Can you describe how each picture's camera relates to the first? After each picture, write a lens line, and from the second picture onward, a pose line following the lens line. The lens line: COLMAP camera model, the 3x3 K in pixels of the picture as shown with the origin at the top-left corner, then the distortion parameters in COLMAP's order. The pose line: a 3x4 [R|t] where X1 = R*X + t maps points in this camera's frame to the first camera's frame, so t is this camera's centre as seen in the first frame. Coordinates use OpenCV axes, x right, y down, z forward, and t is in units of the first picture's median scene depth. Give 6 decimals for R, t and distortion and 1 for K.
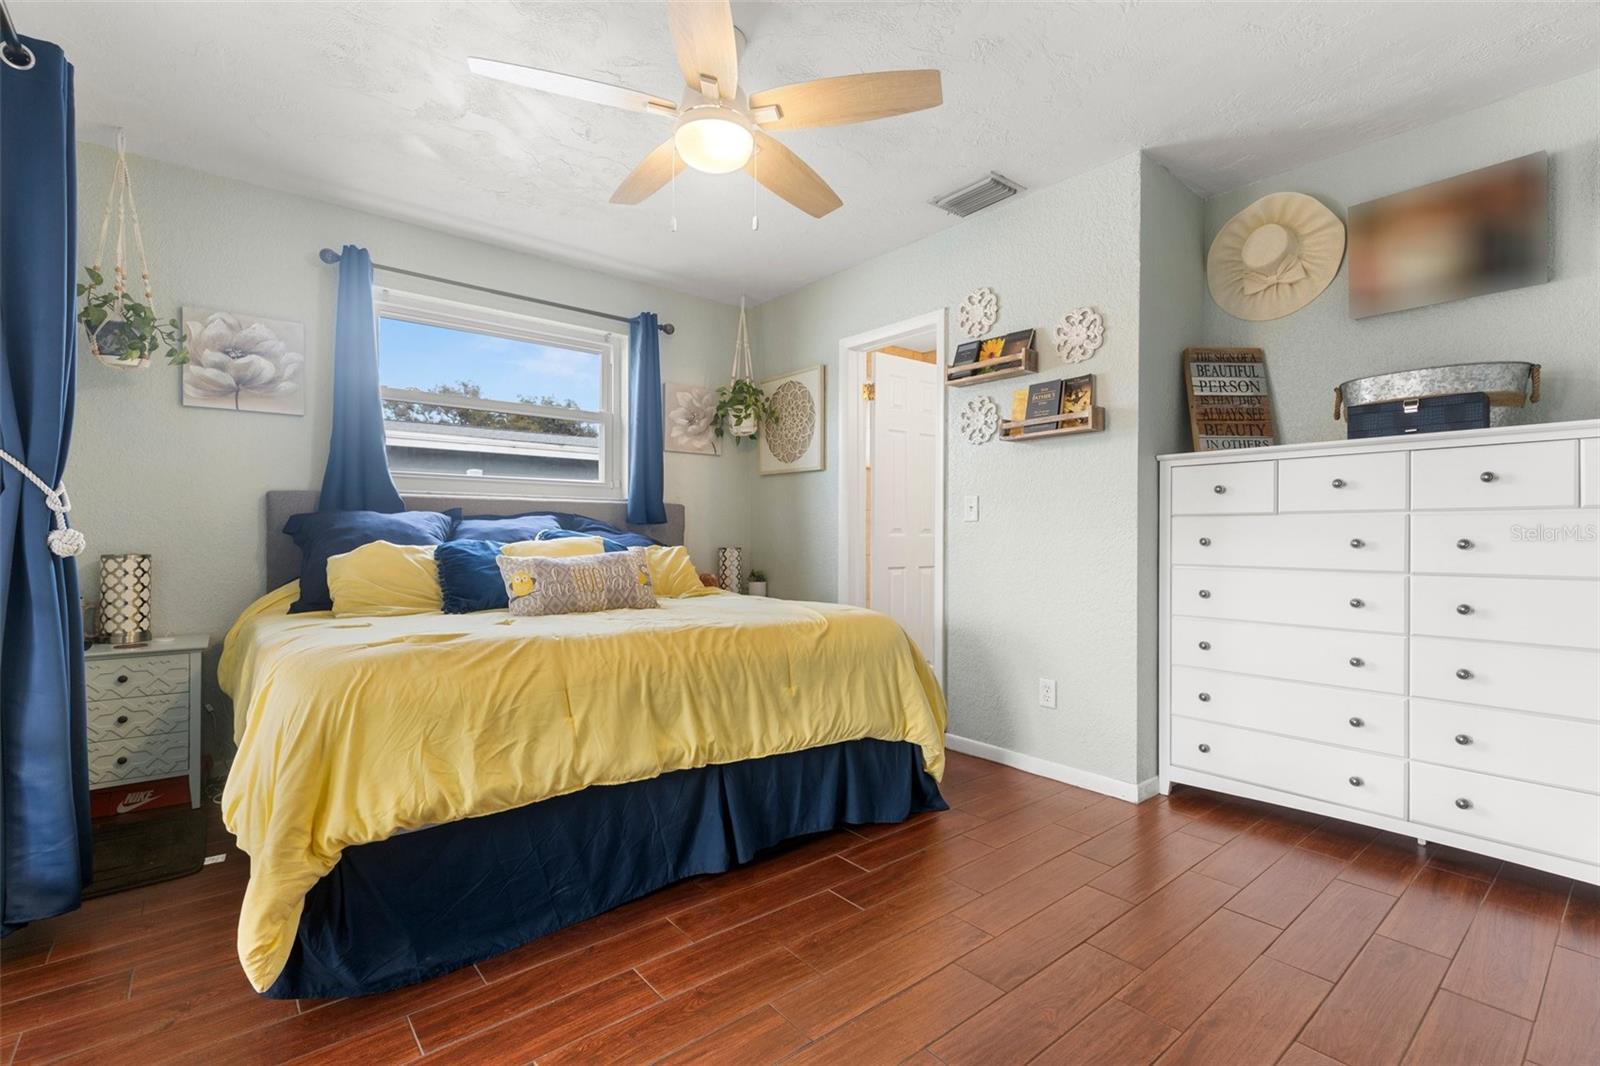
lens RADIAL K [[721.0, 0, 801.1], [0, 721.0, 532.3], [0, 0, 1]] dist [0.006981, -0.000397]
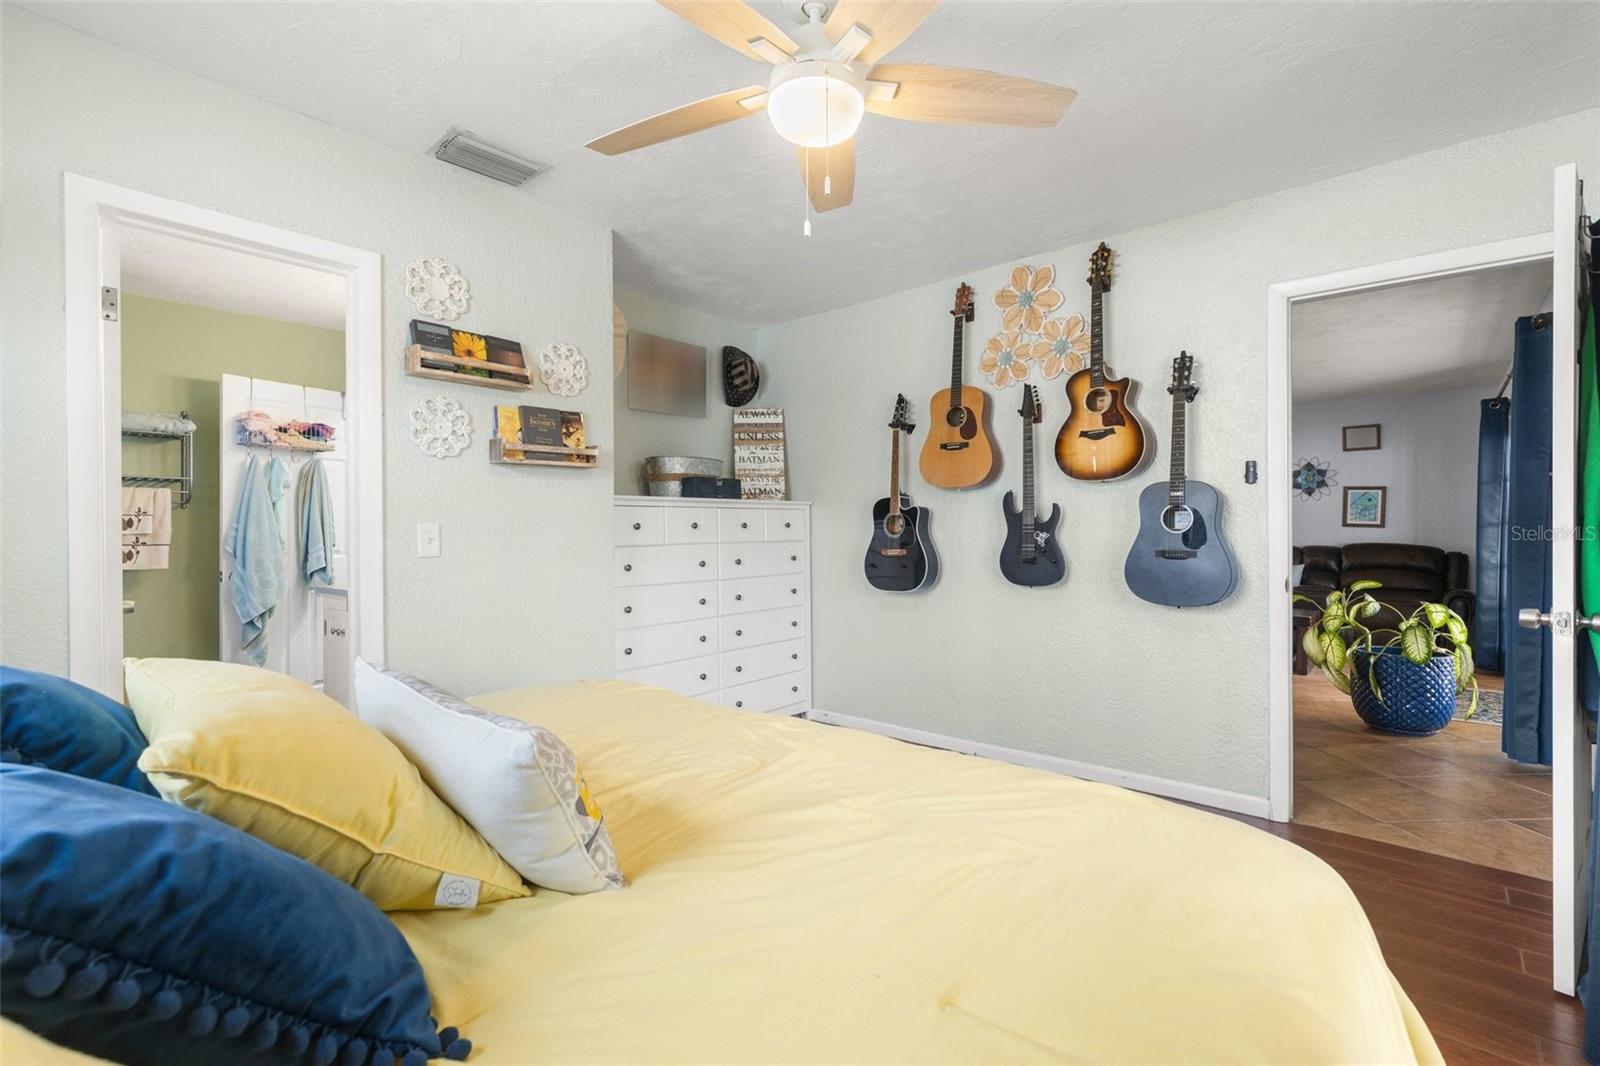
lens RADIAL K [[721.0, 0, 805.3], [0, 721.0, 531.9], [0, 0, 1]] dist [0.006981, -0.000397]
pose [[-0.165345, -0.002211, 0.986233, -0.636147], [0.005778, 0.999978, 0.003211, -0.045586], [-0.986219, 0.006229, -0.165329, 0.800123]]
